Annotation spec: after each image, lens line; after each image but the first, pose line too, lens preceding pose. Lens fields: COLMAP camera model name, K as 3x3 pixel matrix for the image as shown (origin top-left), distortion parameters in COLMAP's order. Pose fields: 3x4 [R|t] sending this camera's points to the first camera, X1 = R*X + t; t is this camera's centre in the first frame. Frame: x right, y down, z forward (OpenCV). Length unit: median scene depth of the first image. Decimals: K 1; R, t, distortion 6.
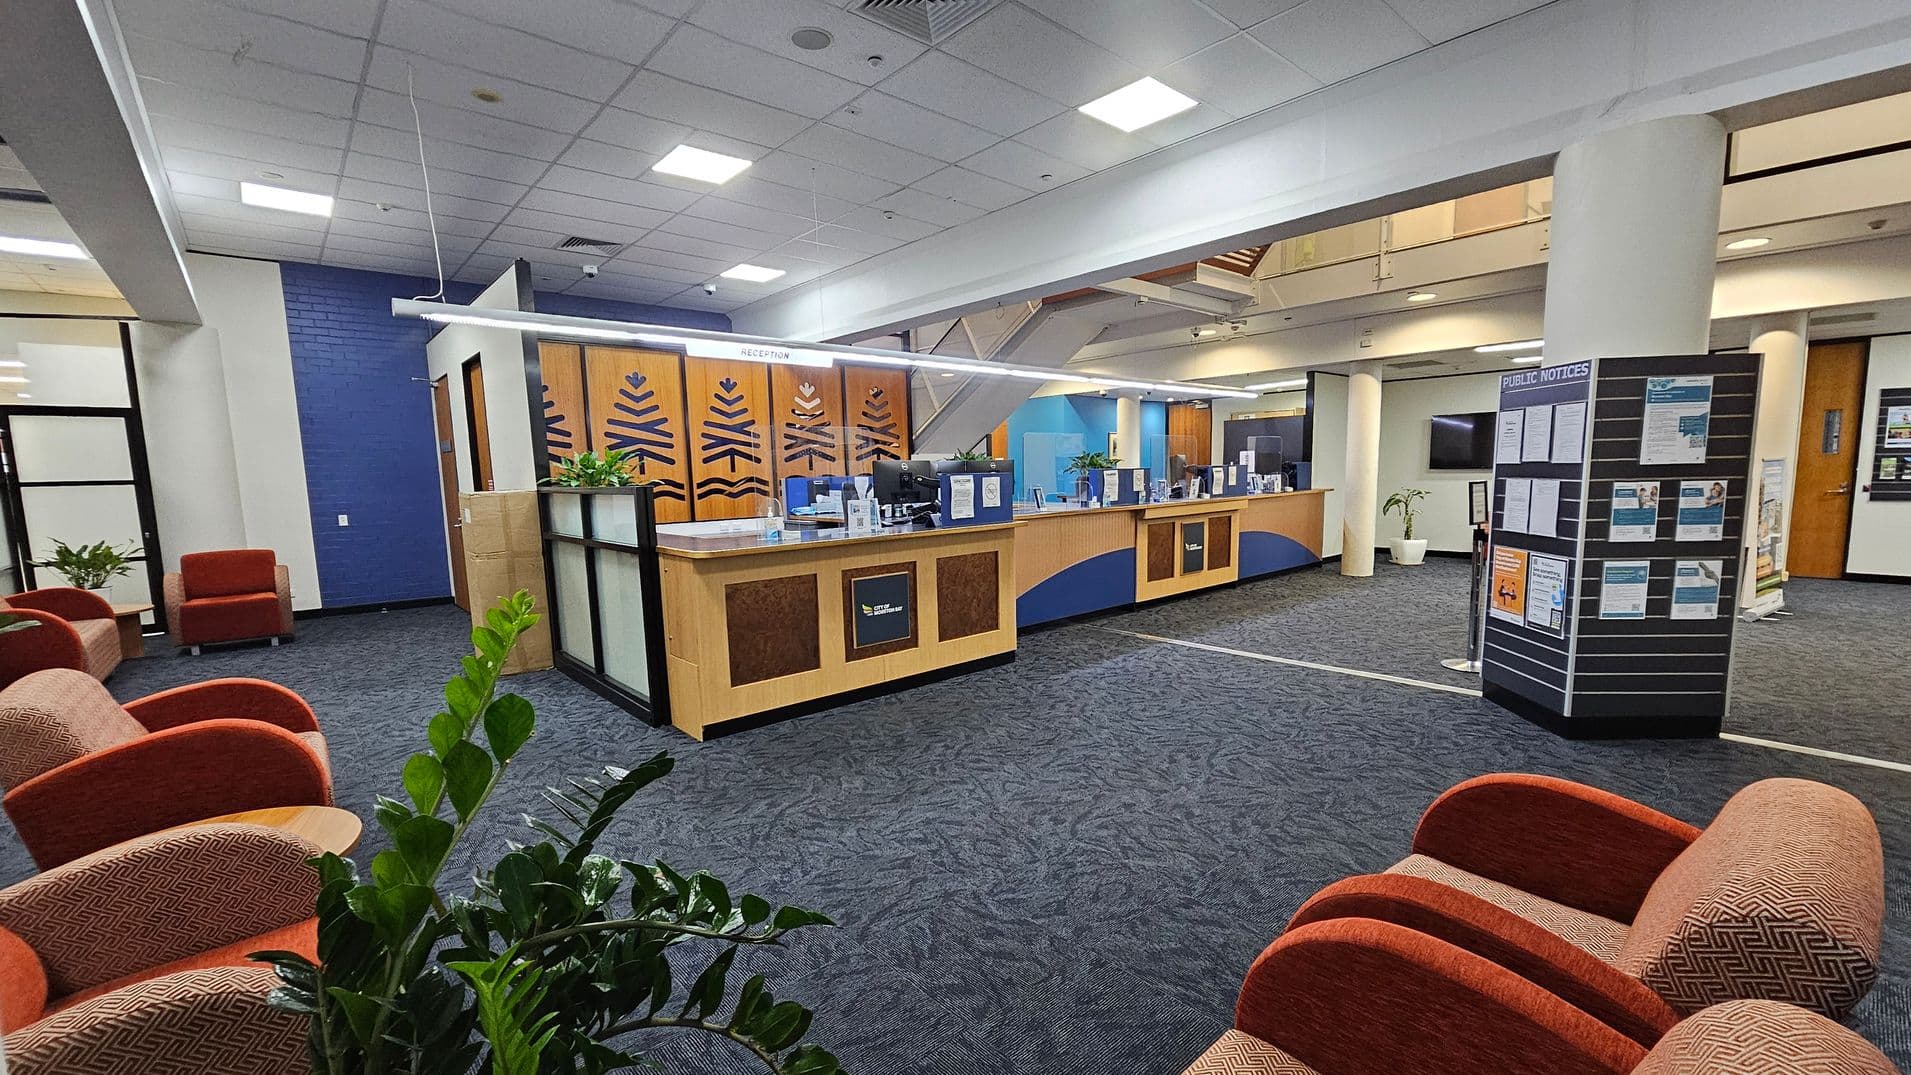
lens RADIAL K [[783.1, 0, 951.2], [0, 783.1, 566.0], [0, 0, 1]] dist [-0.001317, -0.000408]
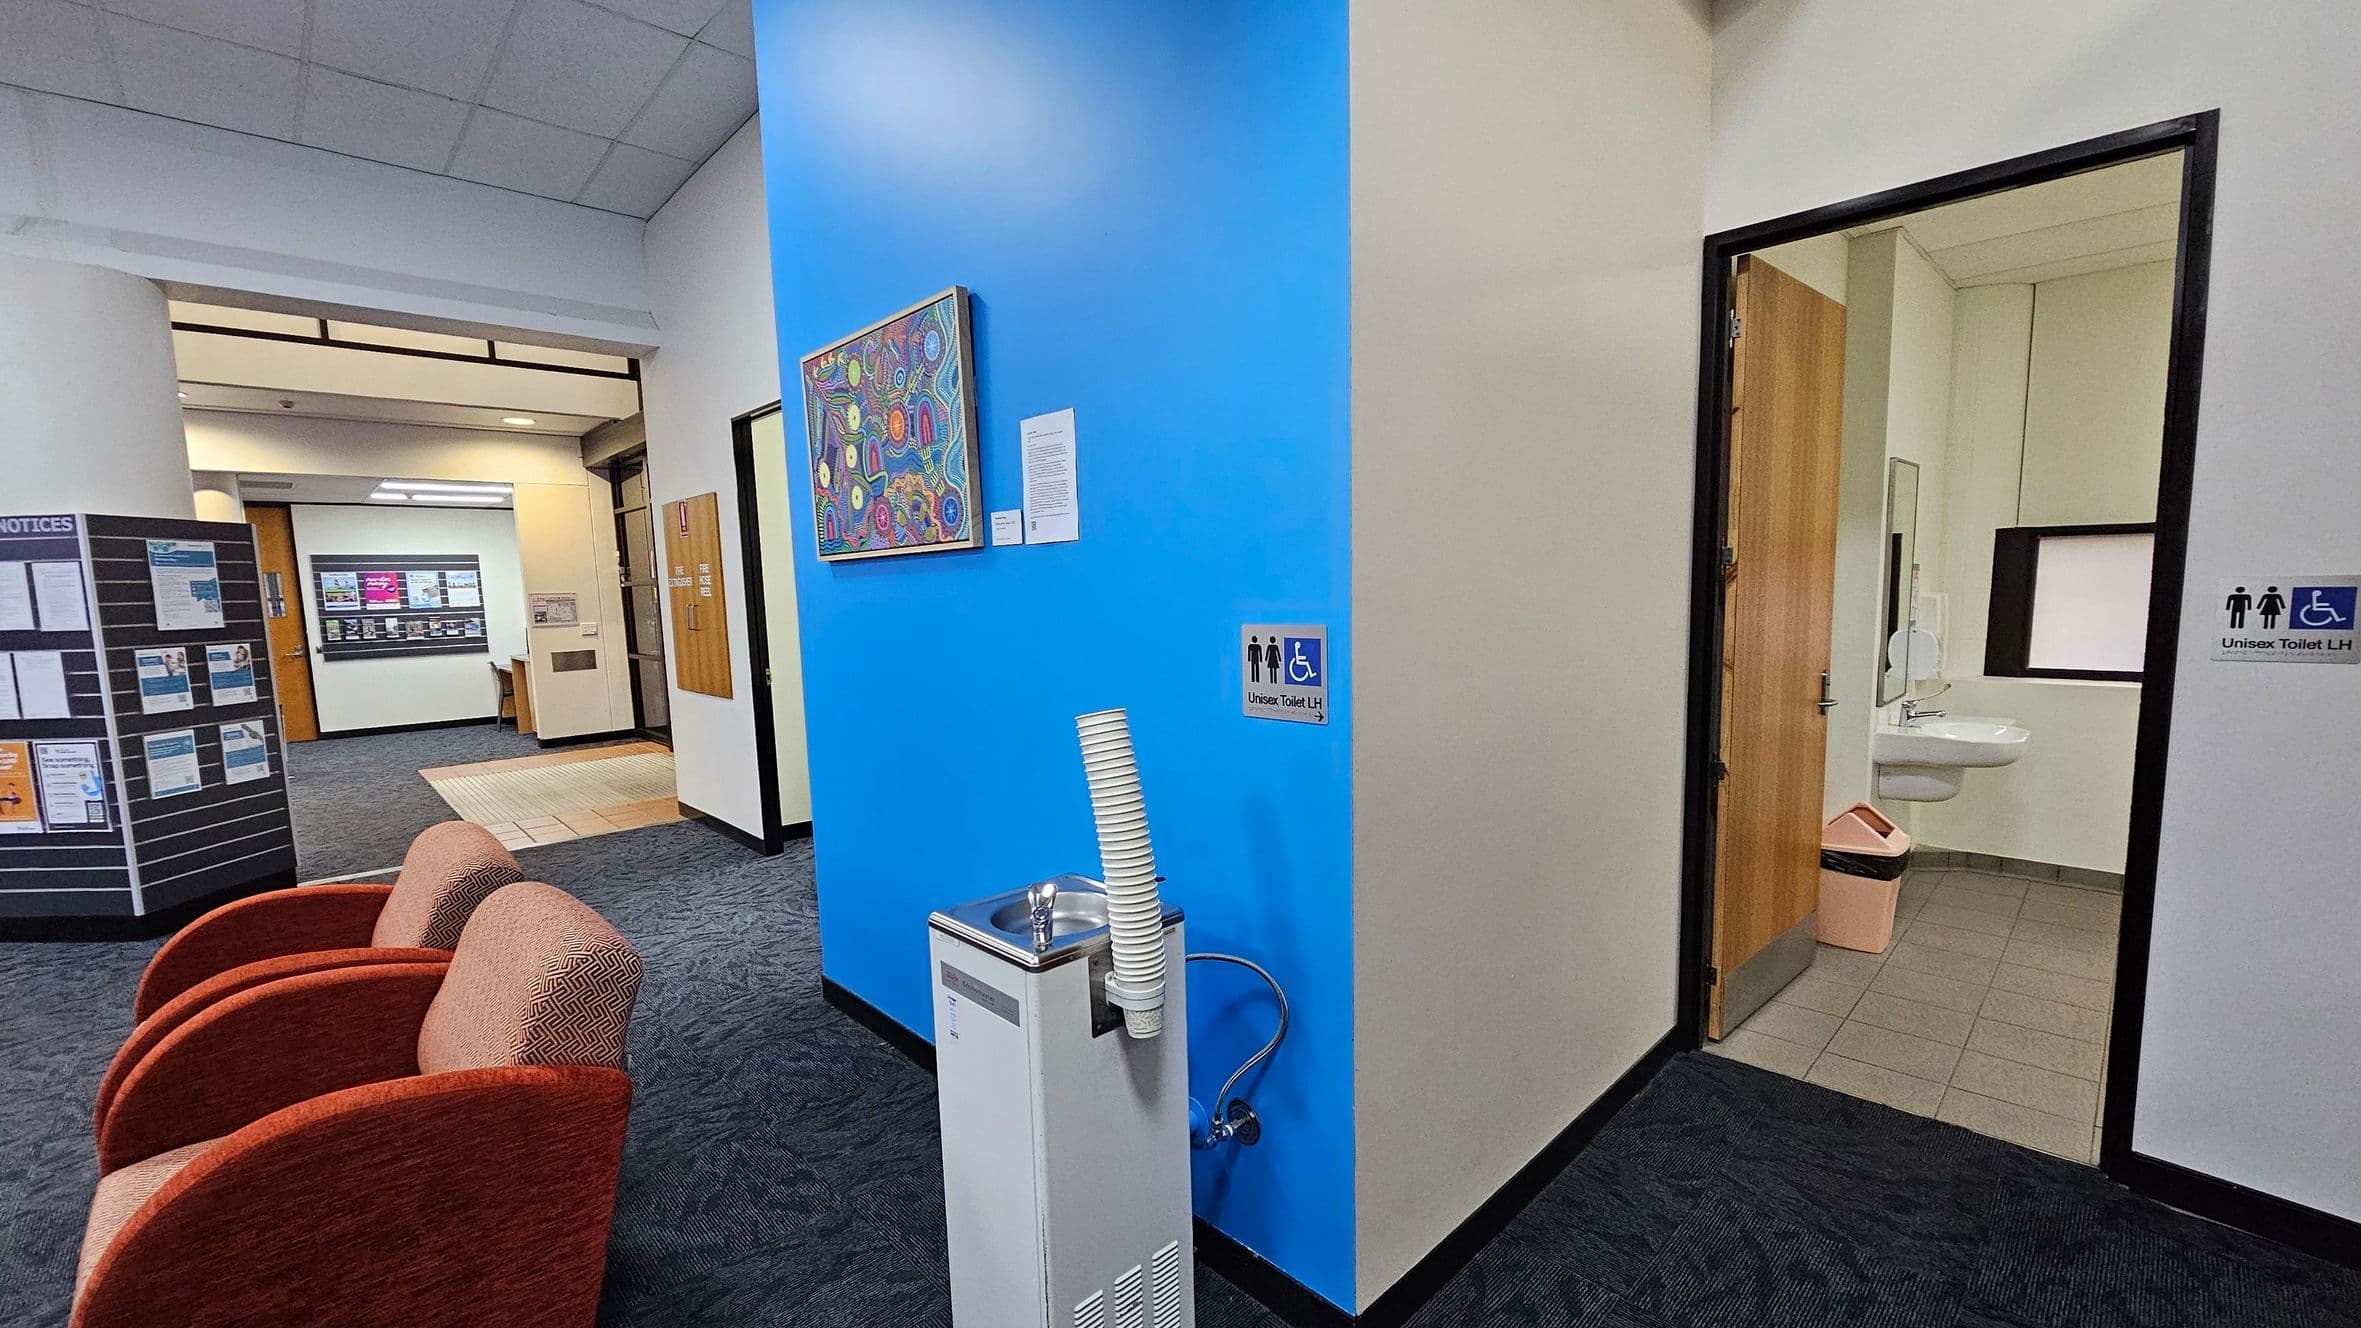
lens RADIAL K [[967.5, 0, 1188.0], [0, 967.5, 687.2], [0, 0, 1]] dist [-0.001317, -0.000408]
pose [[-0.049662, -0.080897, 0.995484, -0.342910], [0.150947, 0.984658, 0.087548, 0.023022], [-0.987294, 0.154613, -0.036689, -0.169877]]
